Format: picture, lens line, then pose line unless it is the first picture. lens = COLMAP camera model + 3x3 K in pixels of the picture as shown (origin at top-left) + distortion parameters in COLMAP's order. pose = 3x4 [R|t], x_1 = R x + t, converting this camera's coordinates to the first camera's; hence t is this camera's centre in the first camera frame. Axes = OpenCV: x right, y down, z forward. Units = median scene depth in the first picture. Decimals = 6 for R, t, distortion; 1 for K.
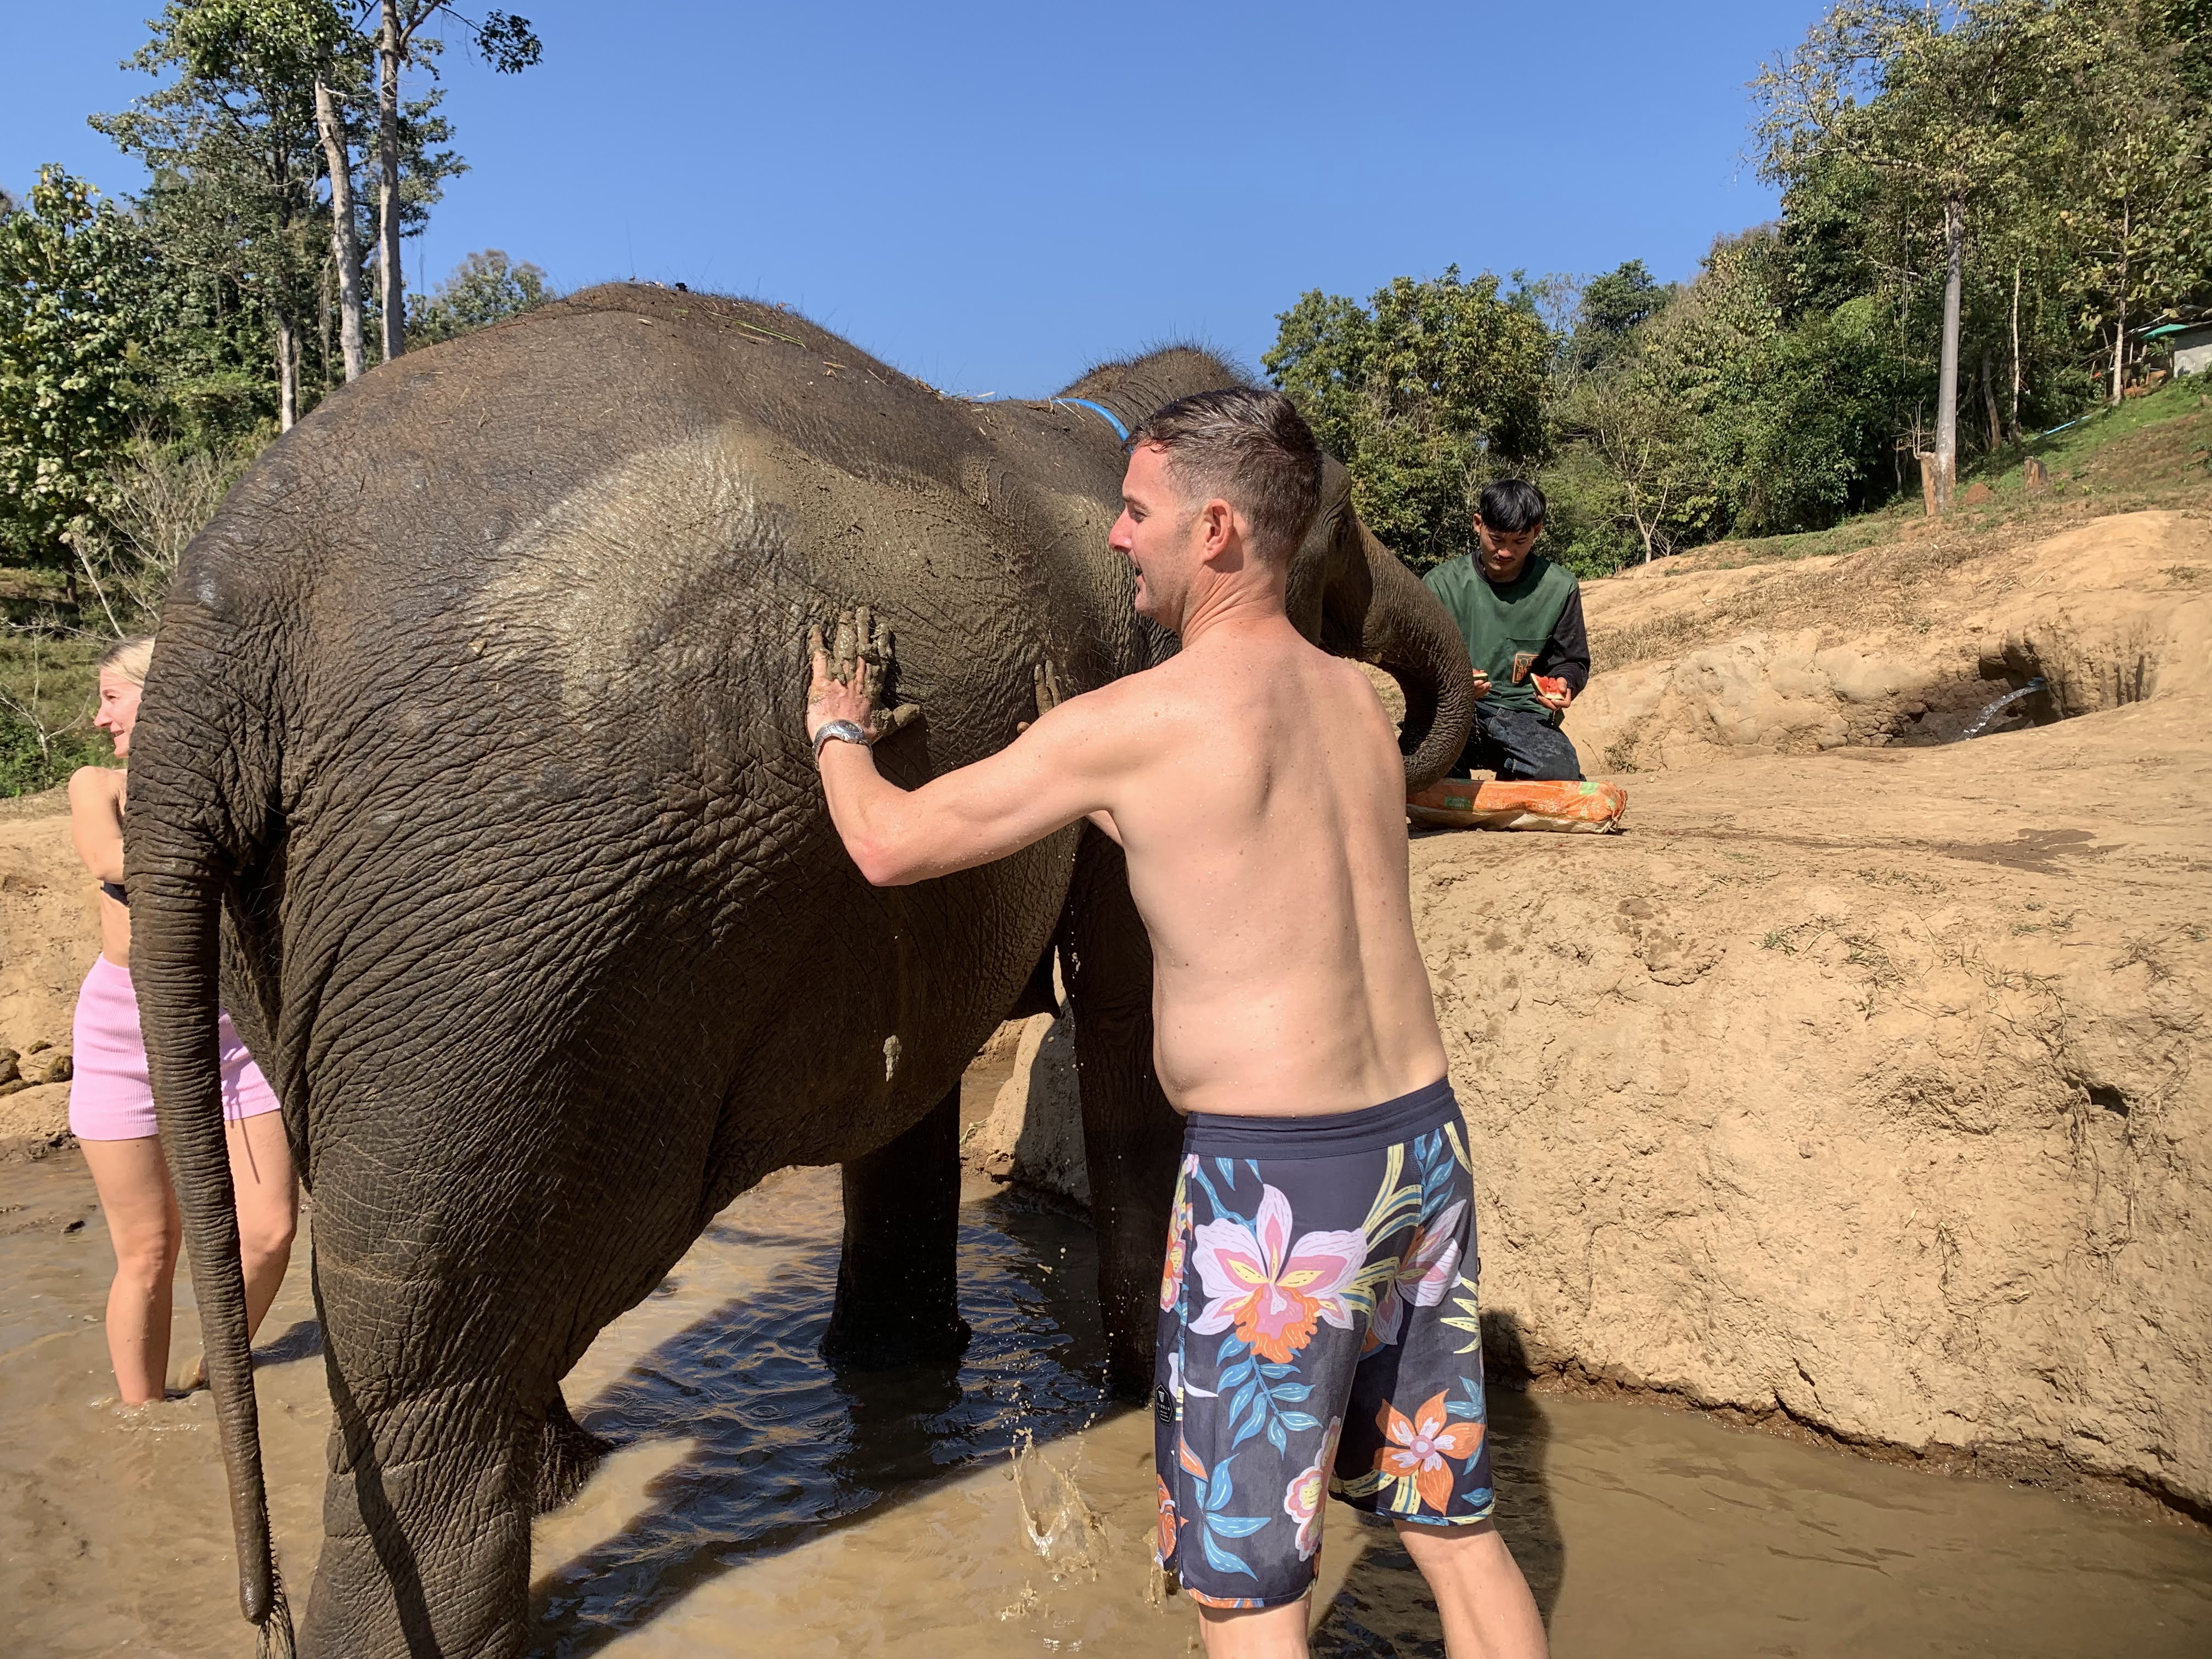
lens RADIAL K [[1669.0, 0, 1094.4], [0, 1669.0, 838.2], [0, 0, 1]] dist [0.012340, 0.004281]
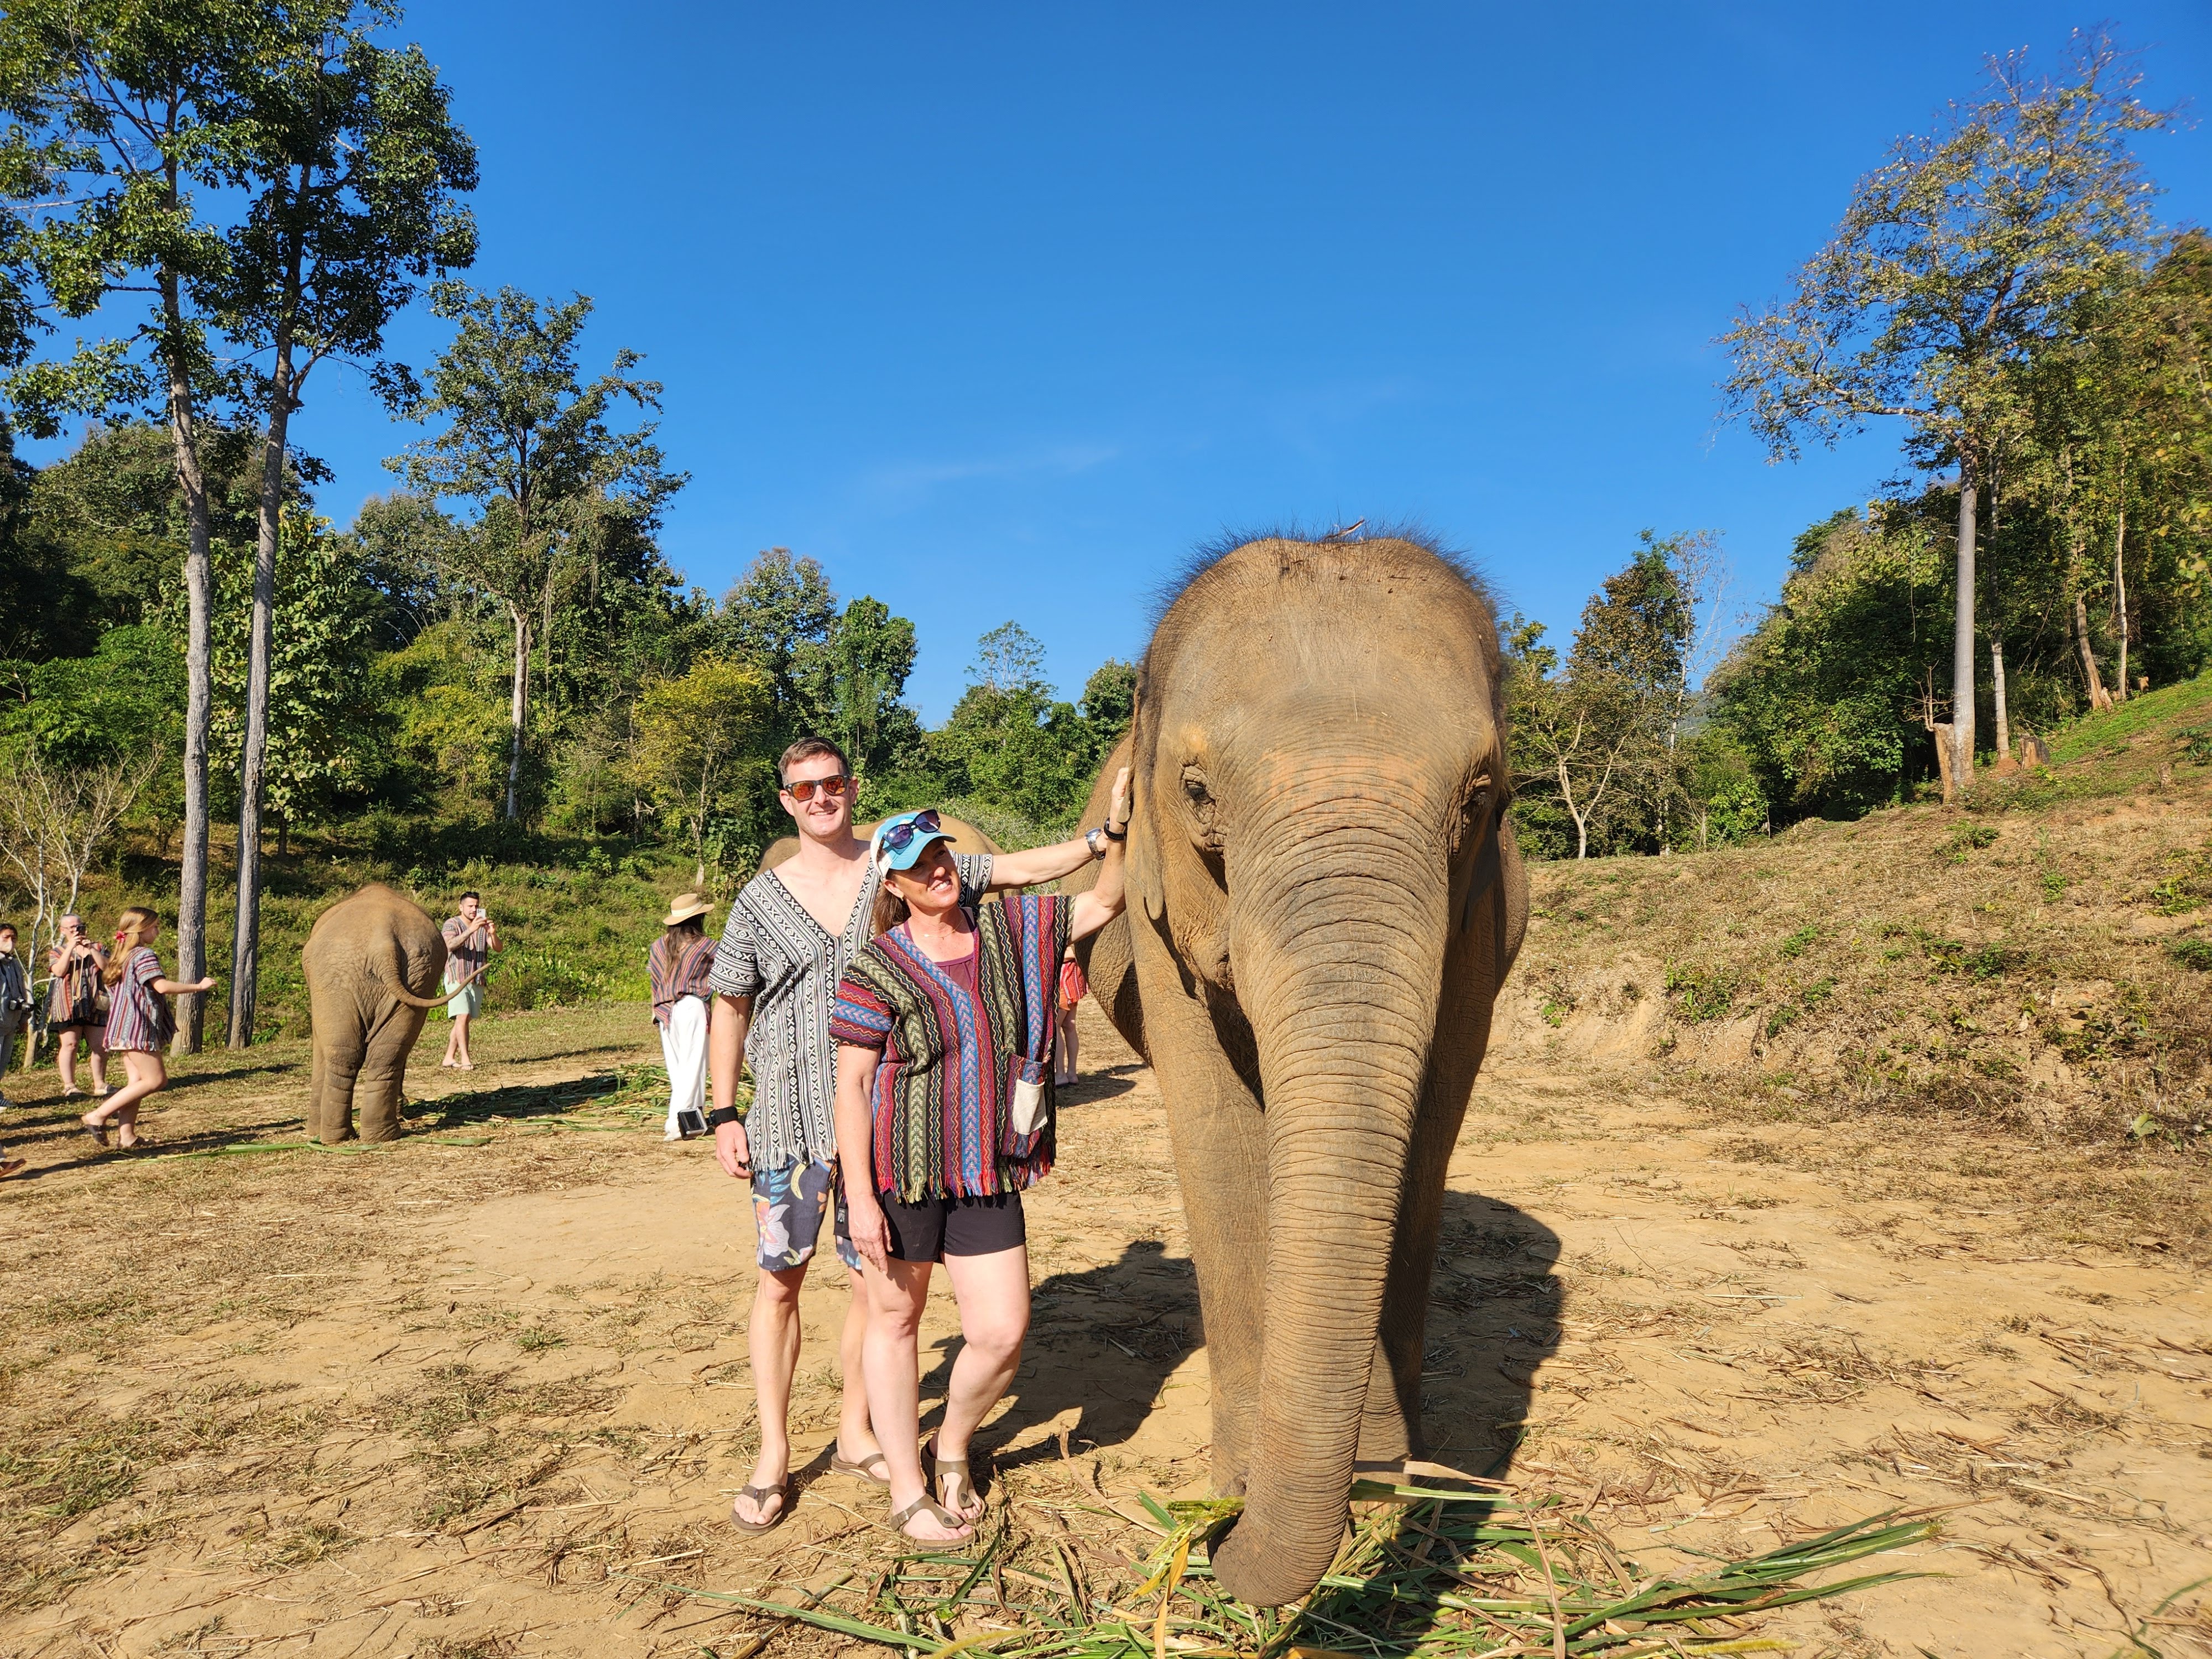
lens RADIAL K [[1493.0, 0, 1100.0], [0, 1493.0, 820.6], [0, 0, 1]] dist [0.051276, 0.001593]
pose [[0.975667, 0.000951, -0.219257, 0.270792], [-0.032168, 0.989791, -0.138850, -0.062373], [0.216887, 0.142525, 0.965736, 0.162957]]
